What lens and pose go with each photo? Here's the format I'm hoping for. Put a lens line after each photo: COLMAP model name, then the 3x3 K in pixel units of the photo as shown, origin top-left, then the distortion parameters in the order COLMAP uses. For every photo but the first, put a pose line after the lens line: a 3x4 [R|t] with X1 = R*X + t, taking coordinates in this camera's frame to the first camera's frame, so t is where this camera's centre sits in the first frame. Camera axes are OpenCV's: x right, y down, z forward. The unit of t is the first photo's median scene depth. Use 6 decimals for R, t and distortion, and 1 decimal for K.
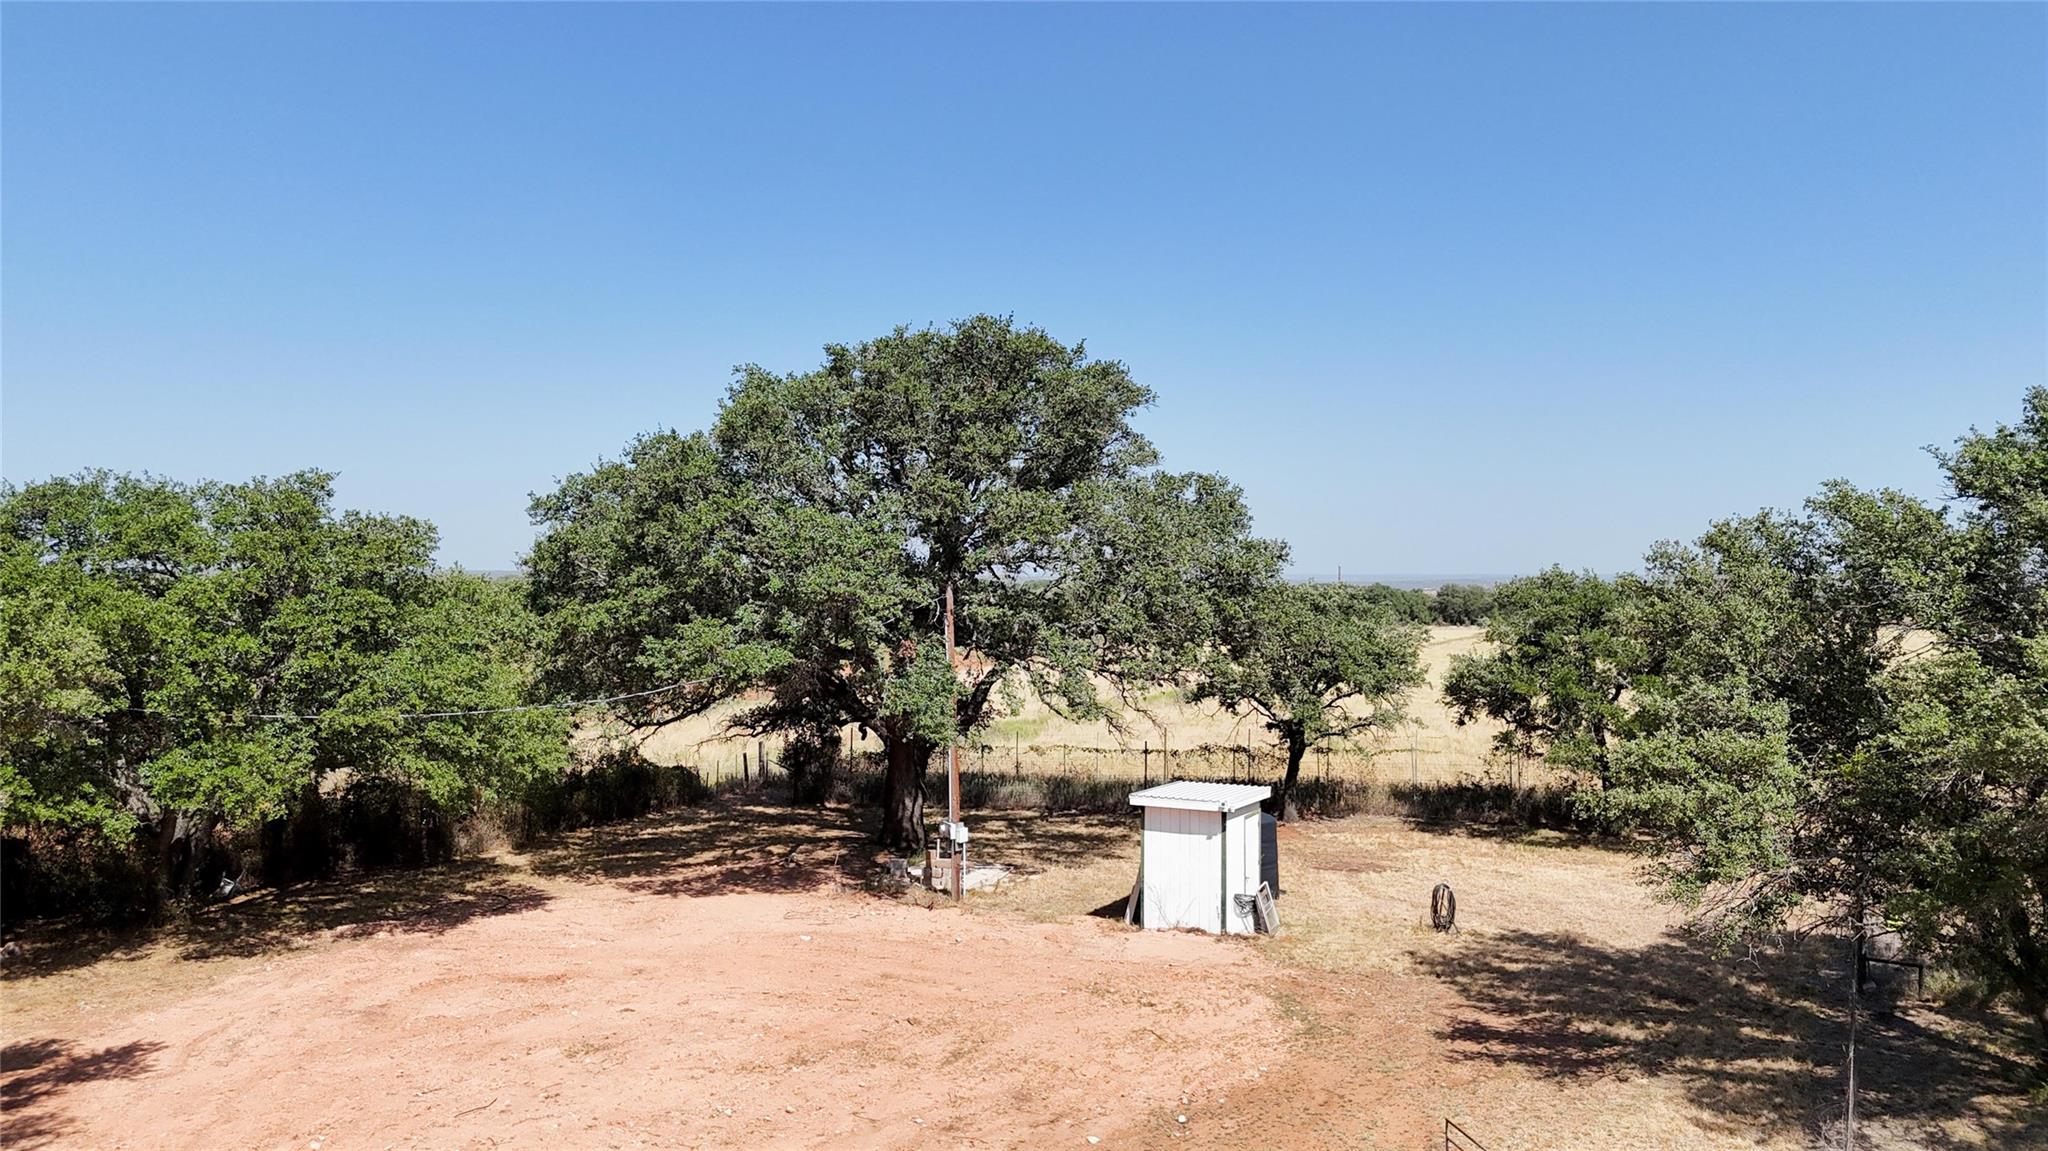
lens RADIAL K [[1540.6, 0, 1020.6], [0, 1540.6, 554.9], [0, 0, 1]] dist [0.045607, -0.026517]
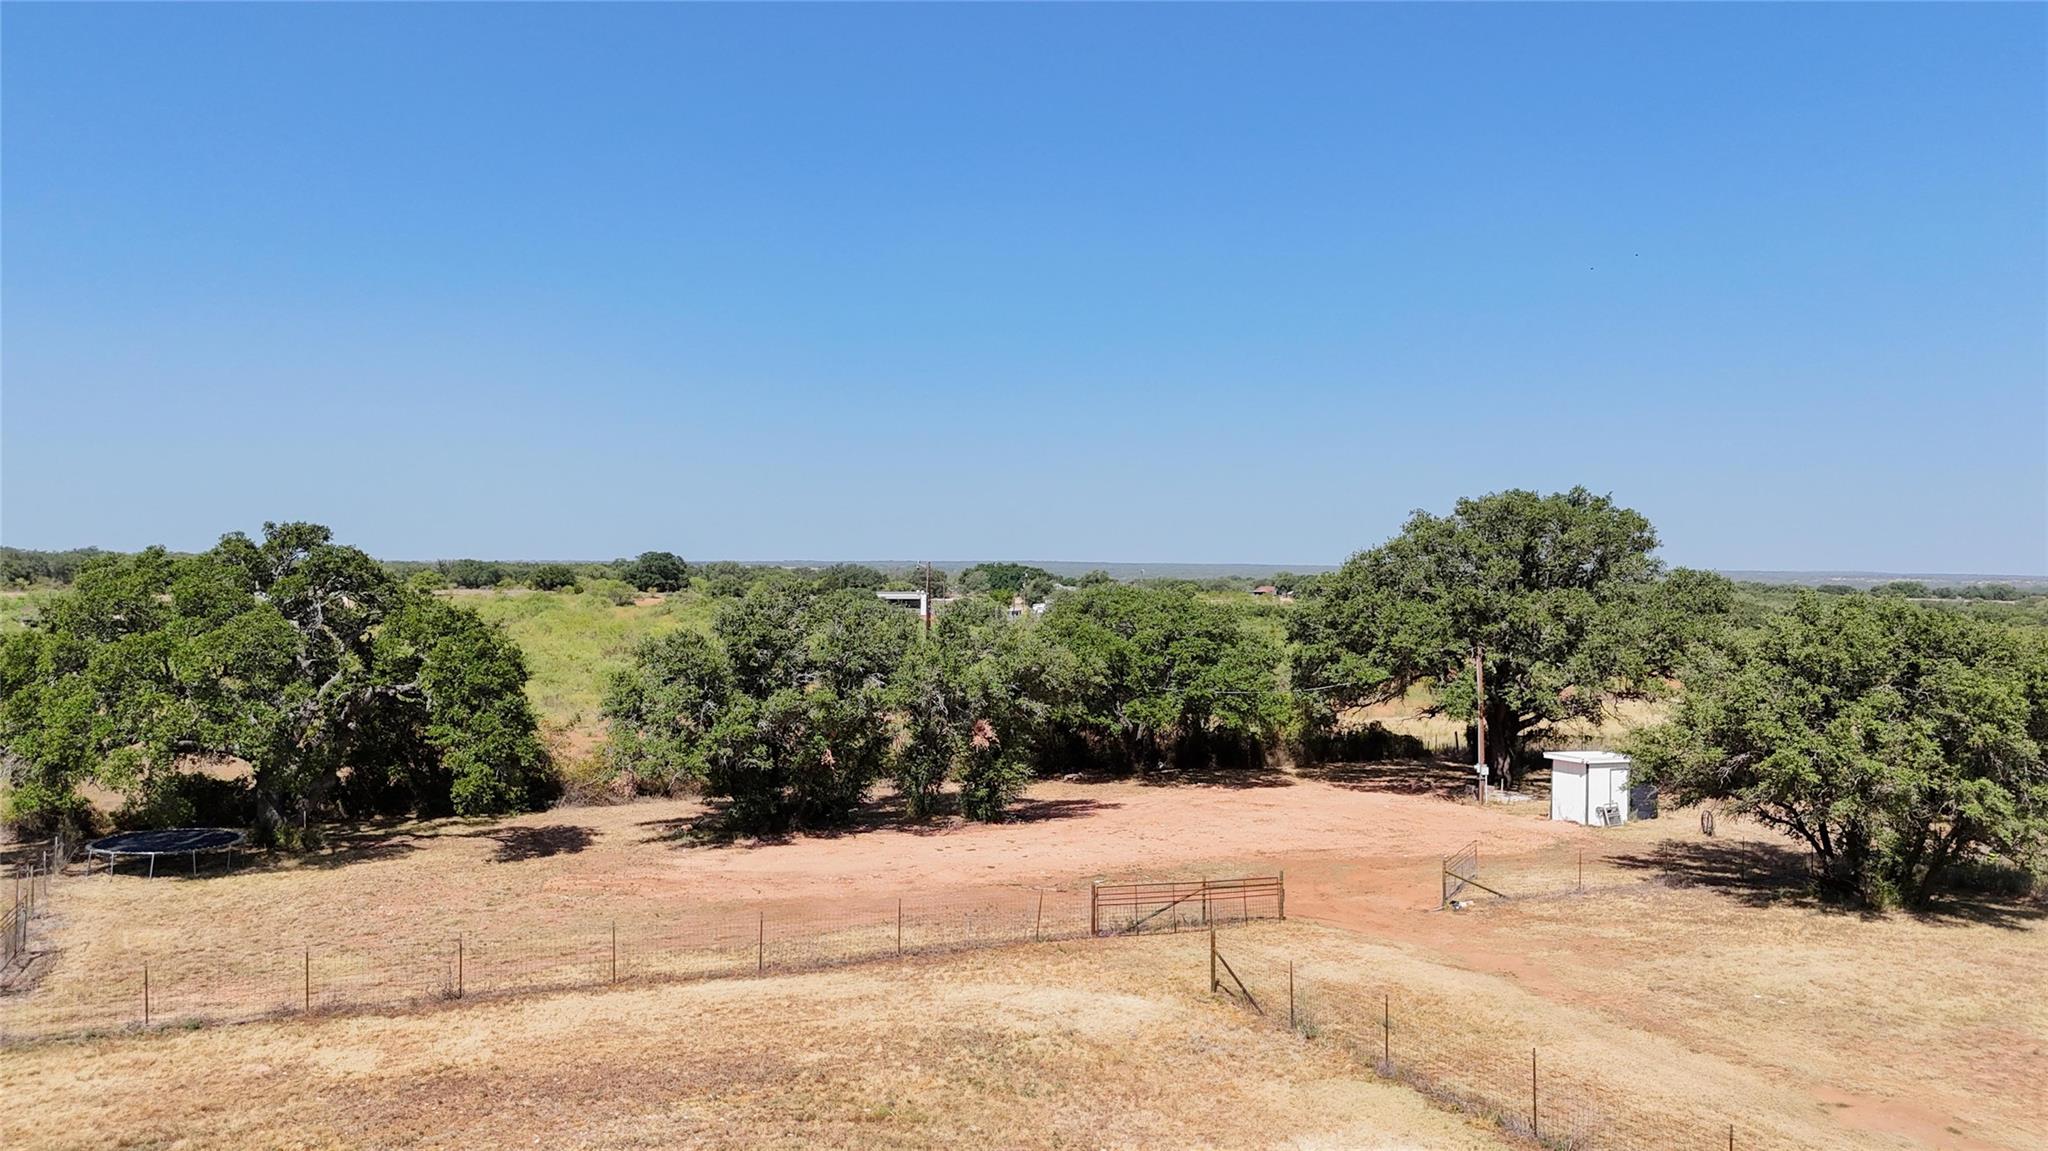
lens RADIAL K [[1540.6, 0, 1019.9], [0, 1540.6, 570.6], [0, 0, 1]] dist [0.045607, -0.026517]
pose [[0.821369, 0.011107, -0.570290, 0.660057], [-0.004540, 0.999906, 0.012936, -0.105363], [0.570380, -0.008036, 0.821342, -1.049780]]
